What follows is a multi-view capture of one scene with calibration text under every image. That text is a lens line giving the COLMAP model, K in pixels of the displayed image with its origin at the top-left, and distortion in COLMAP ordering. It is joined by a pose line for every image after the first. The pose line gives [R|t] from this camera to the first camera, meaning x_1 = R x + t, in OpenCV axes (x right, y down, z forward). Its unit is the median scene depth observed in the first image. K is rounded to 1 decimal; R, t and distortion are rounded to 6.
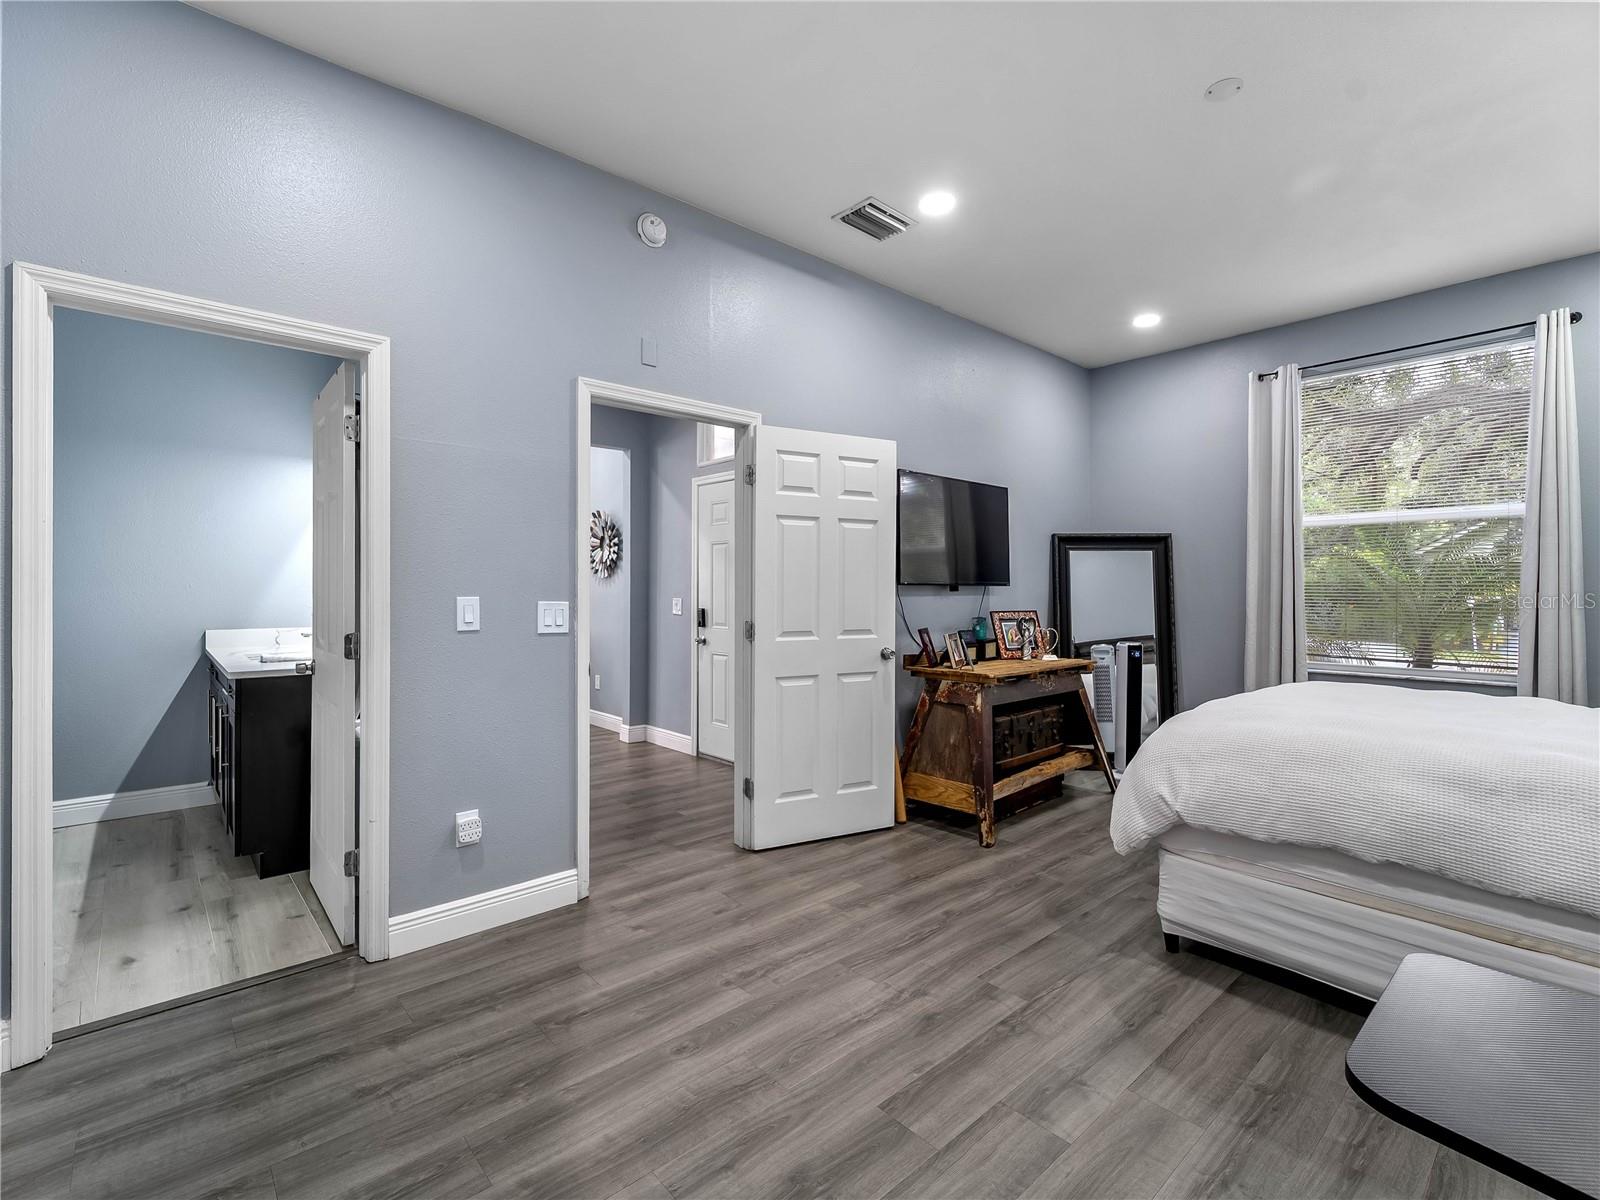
lens RADIAL K [[739.0, 0, 795.9], [0, 739.0, 597.1], [0, 0, 1]] dist [0.000608, -0.000282]
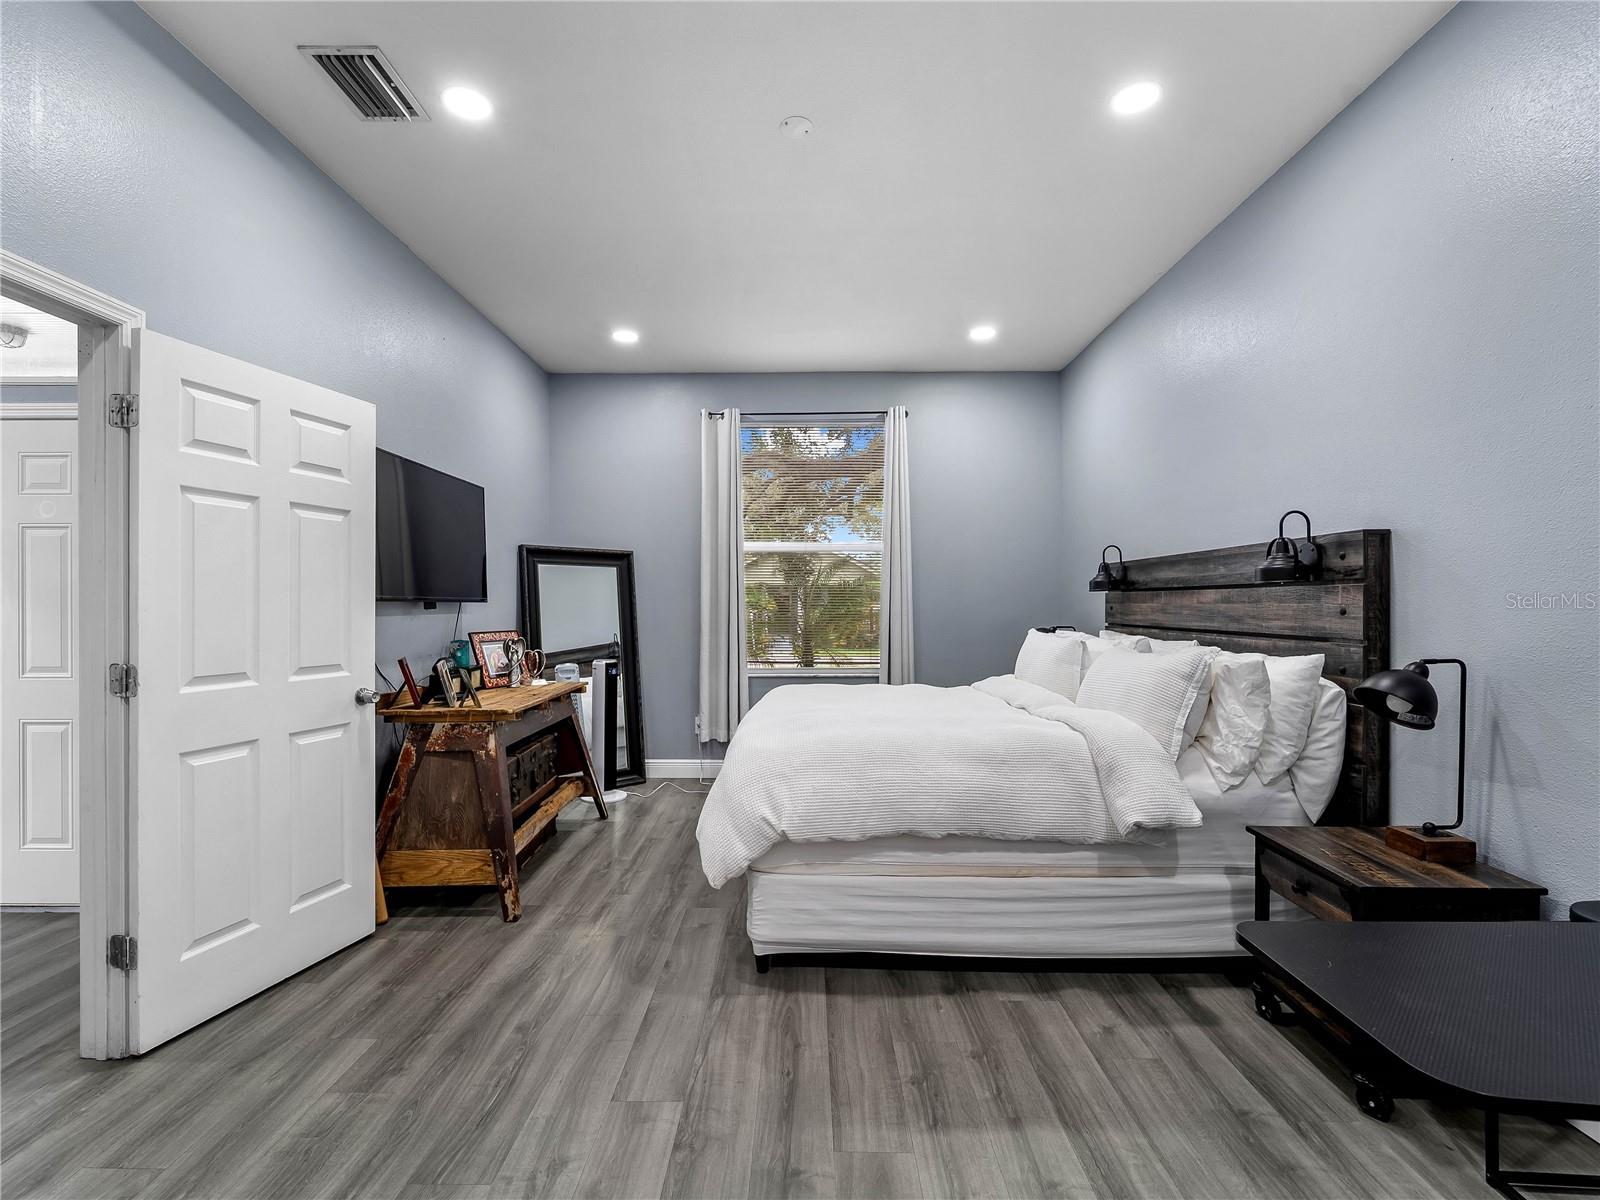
lens RADIAL K [[730.2, 0, 803.0], [0, 730.2, 608.2], [0, 0, 1]] dist [-0.002099, -0.000389]
pose [[0.668298, -0.005588, 0.743873, -0.123027], [0.010685, 0.999941, -0.002087, -0.003560], [-0.743817, 0.009343, 0.668318, 0.208219]]
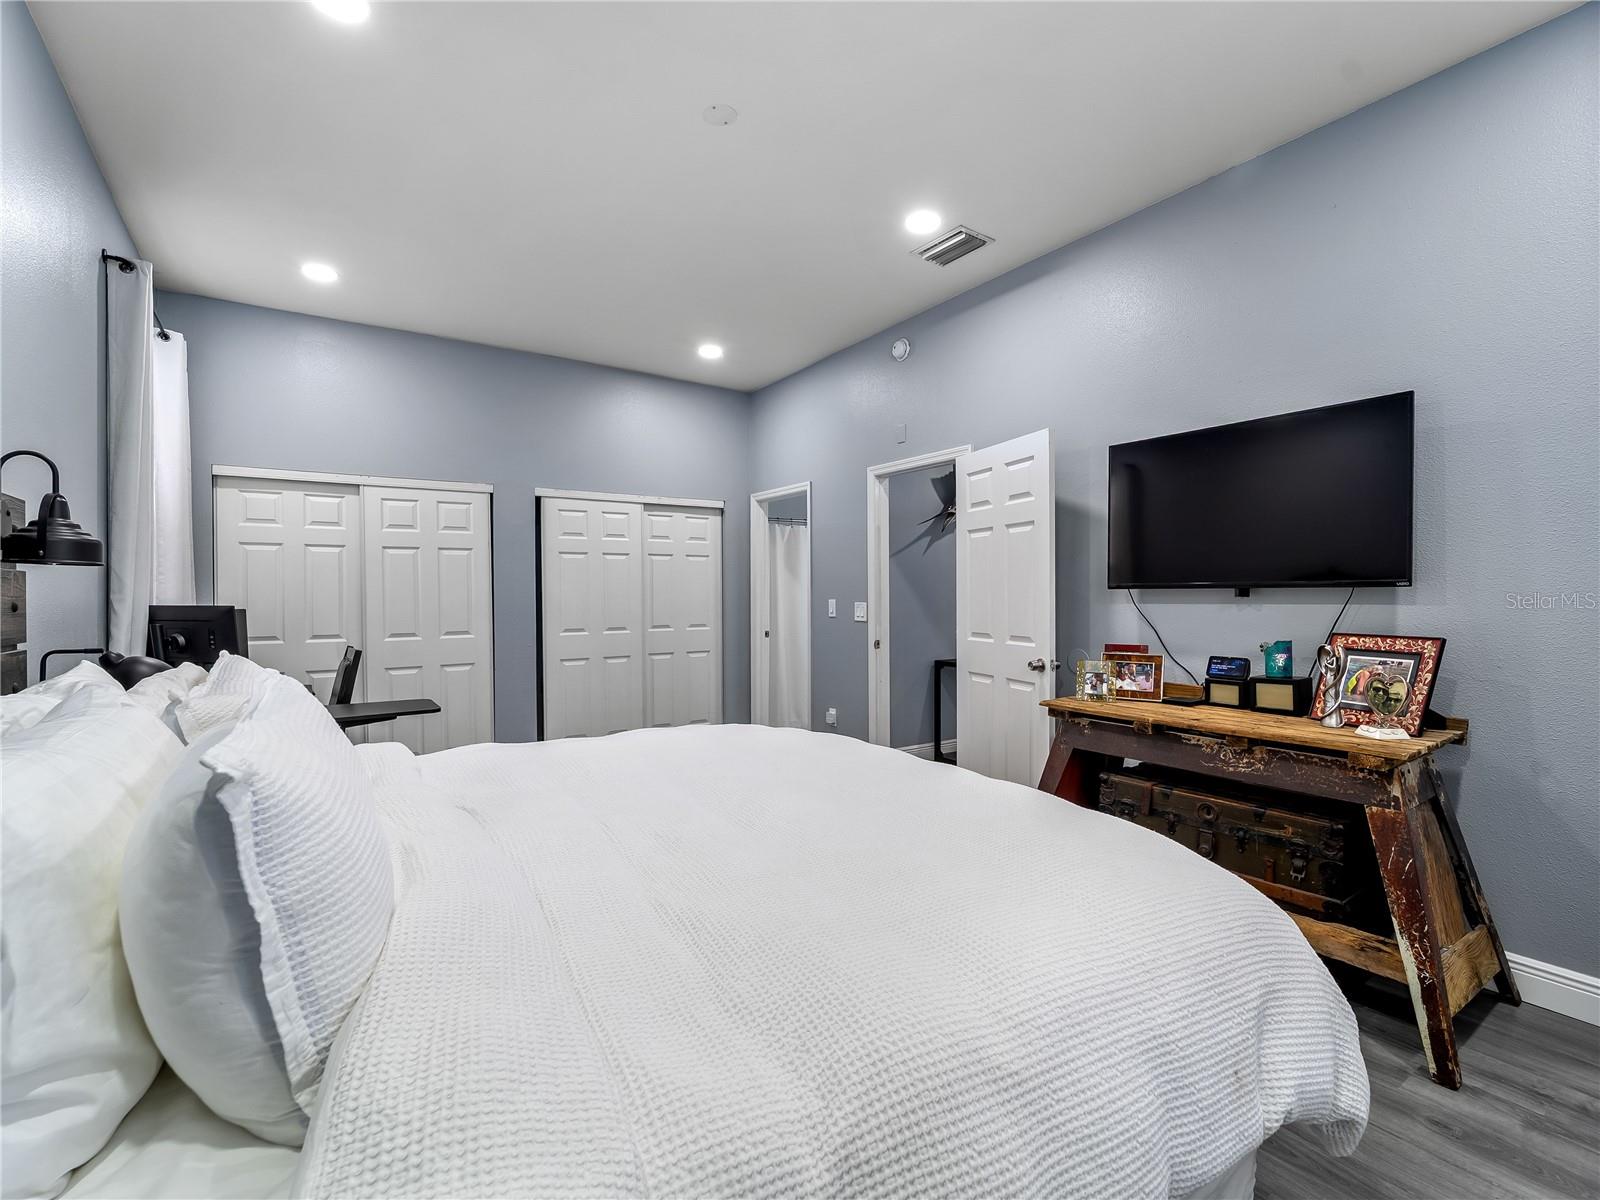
lens RADIAL K [[739.0, 0, 795.9], [0, 739.0, 597.1], [0, 0, 1]] dist [0.000608, -0.000282]
pose [[-0.133191, 0.002194, -0.991088, 1.082310], [-0.005823, 0.999979, 0.002997, -0.008565], [0.991073, 0.006170, -0.133175, 0.838890]]
